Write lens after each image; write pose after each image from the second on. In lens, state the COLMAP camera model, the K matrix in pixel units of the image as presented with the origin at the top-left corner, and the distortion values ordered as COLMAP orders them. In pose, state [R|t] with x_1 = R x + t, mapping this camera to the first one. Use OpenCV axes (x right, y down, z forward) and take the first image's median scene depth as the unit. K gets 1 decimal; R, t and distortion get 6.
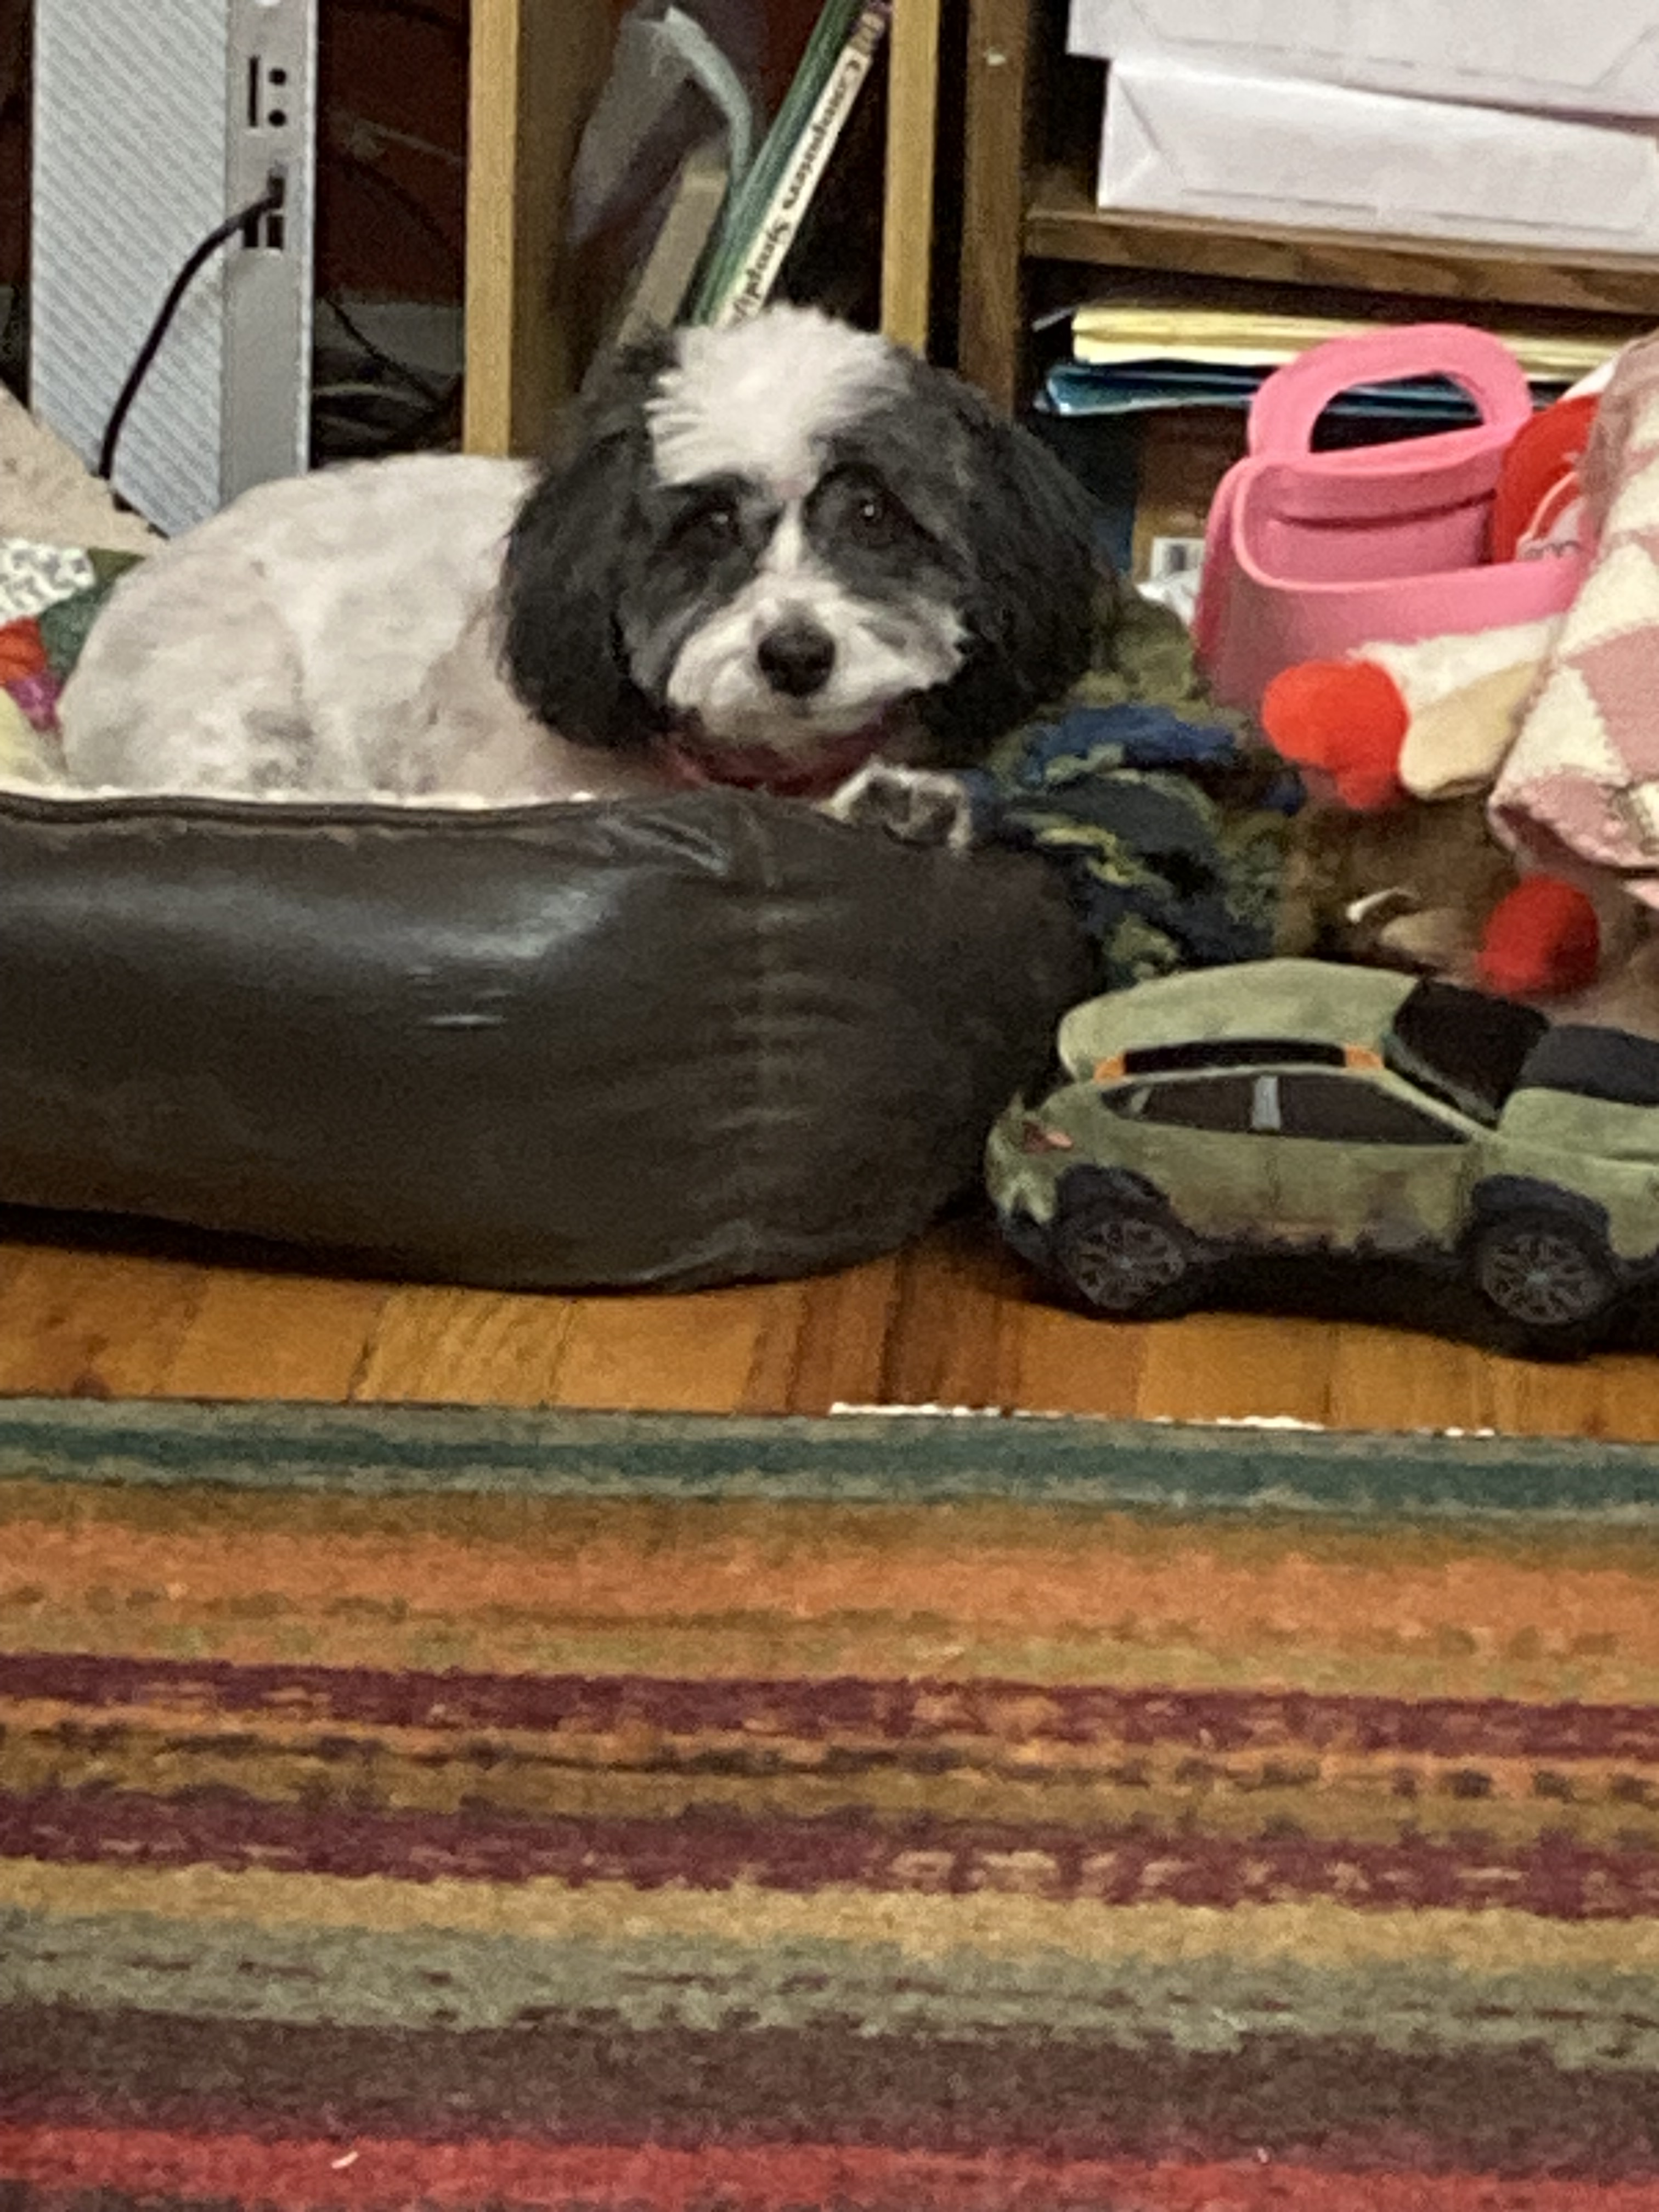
lens RADIAL K [[8897.1, 0, 829.5], [0, 8897.1, 1106.0], [0, 0, 1]] dist [0.210012, 3.578476]
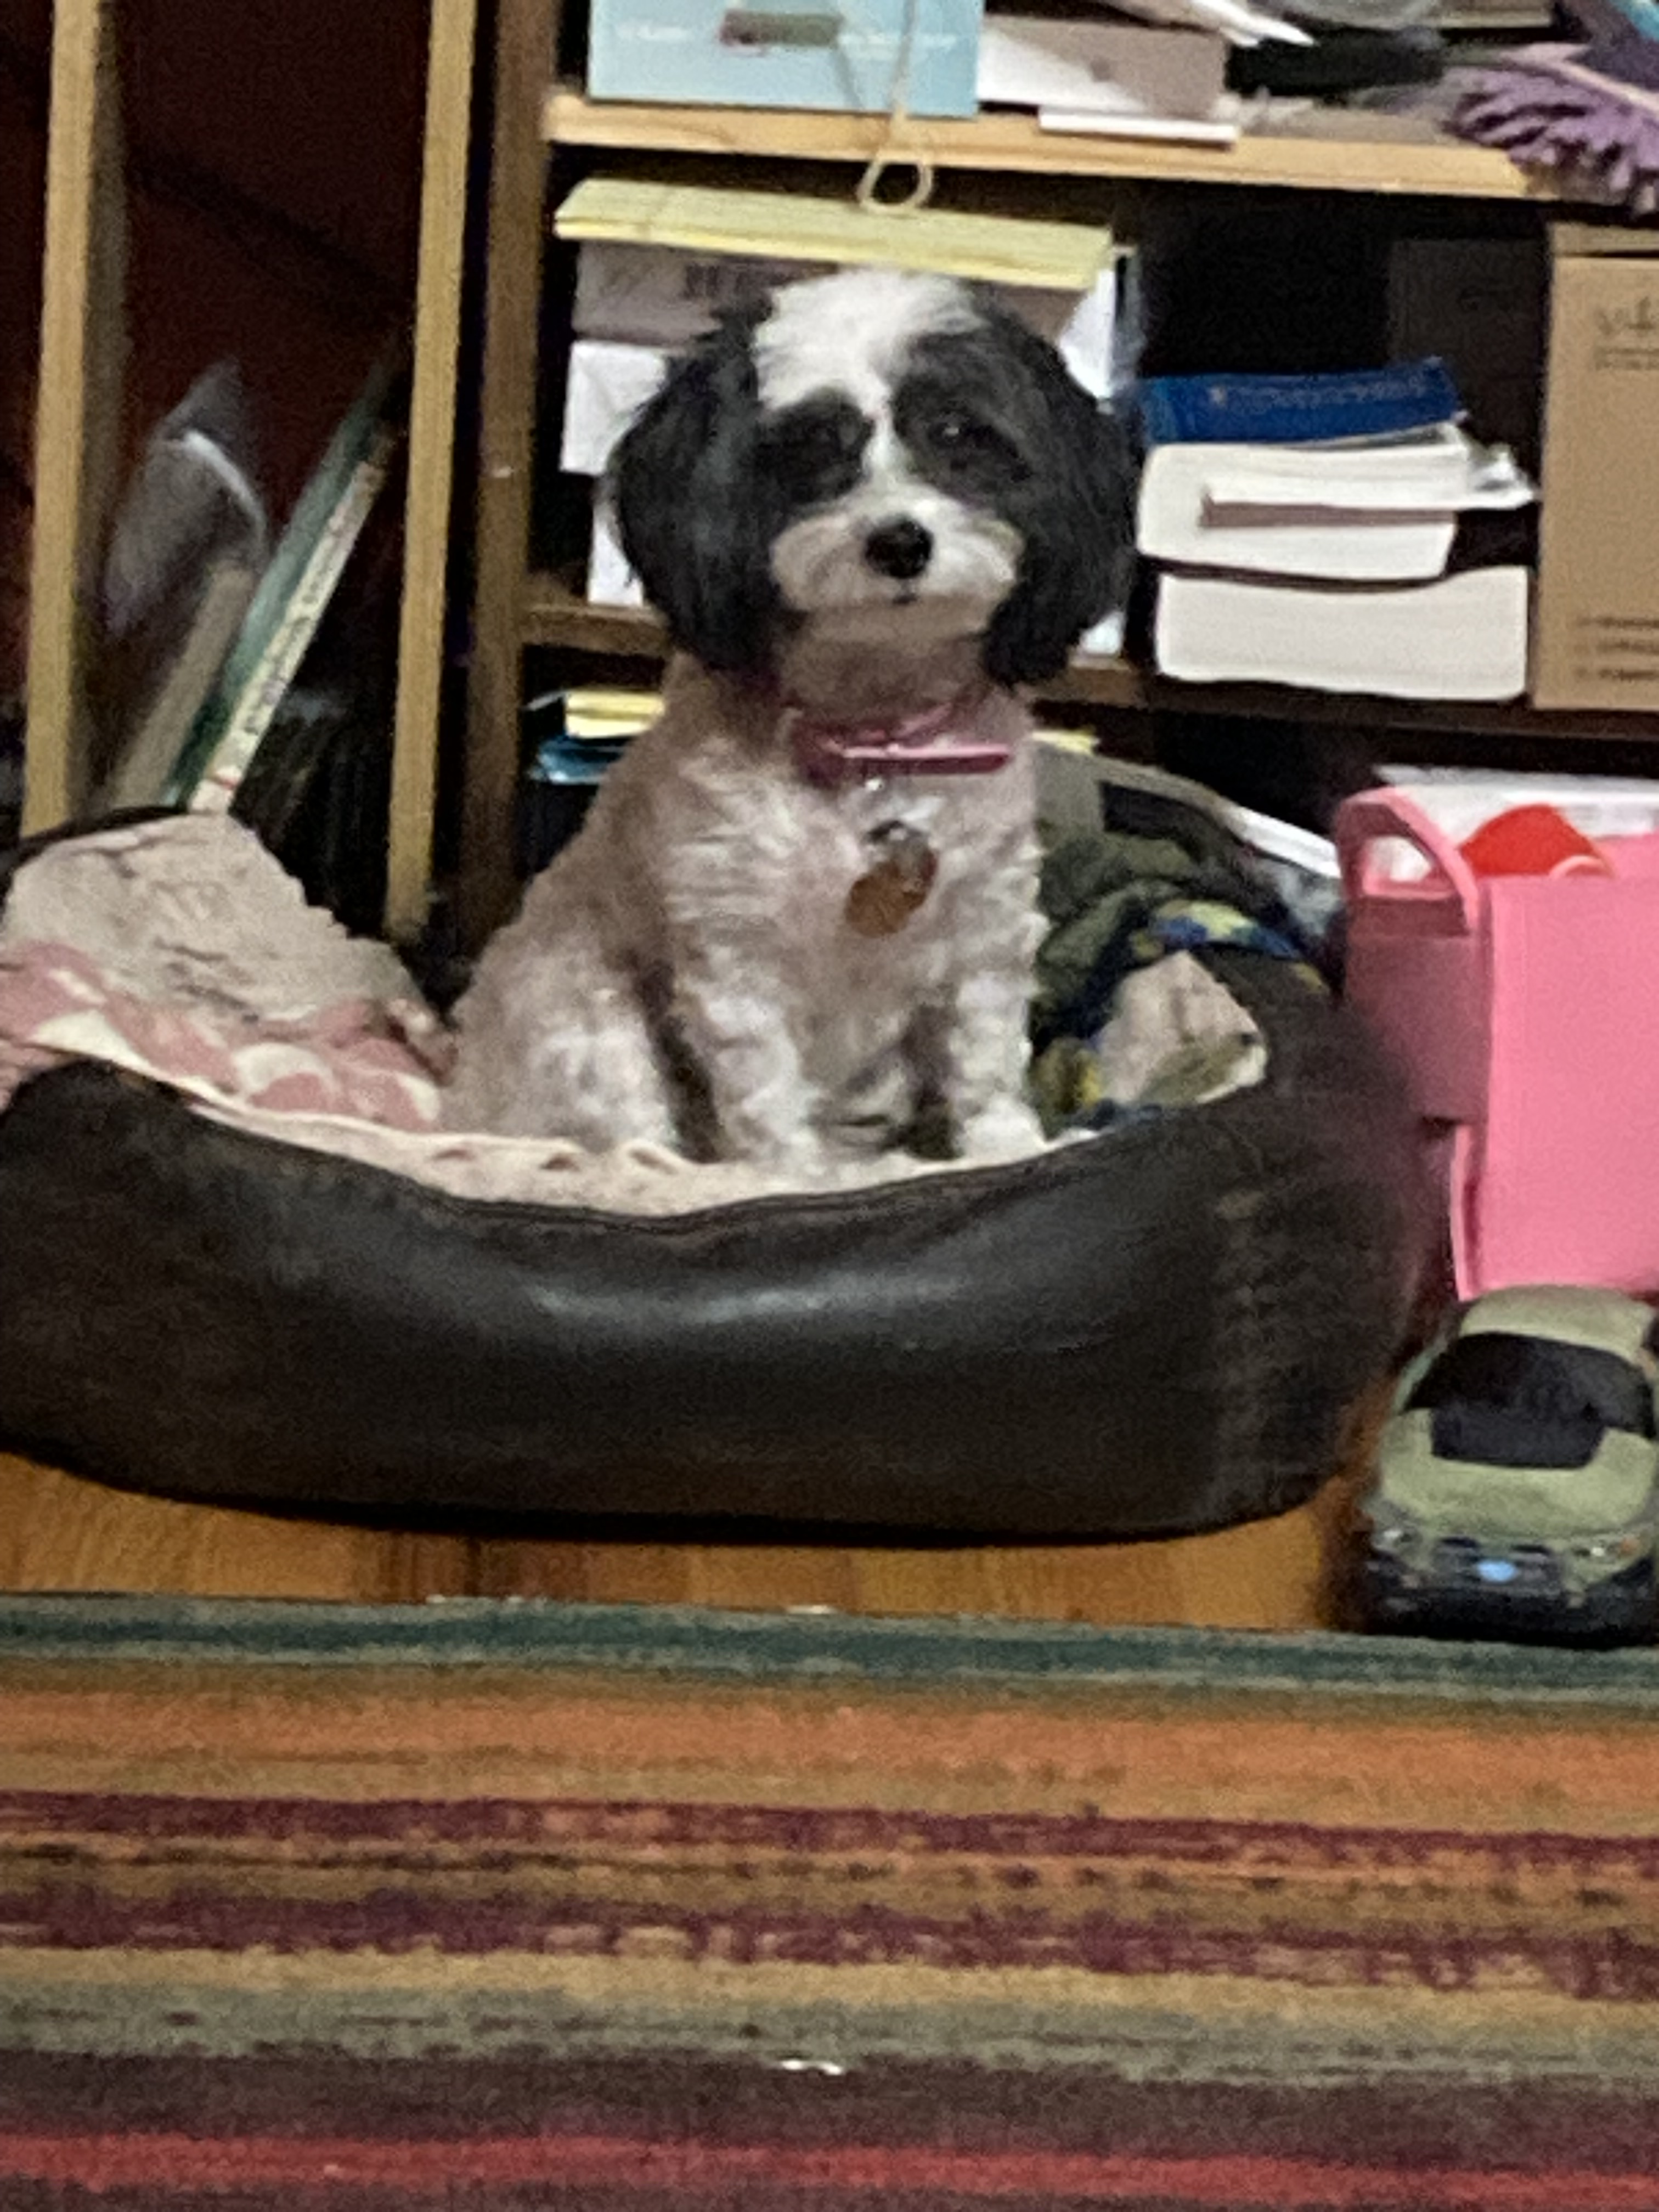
lens RADIAL K [[9030.0, 0, 829.5], [0, 9030.0, 1106.0], [0, 0, 1]] dist [0.165676, 3.177754]
pose [[0.994163, 0.008160, 0.107577, -0.081730], [-0.001133, 0.997870, -0.065221, 0.050736], [-0.107880, 0.064718, 0.992055, -0.194497]]
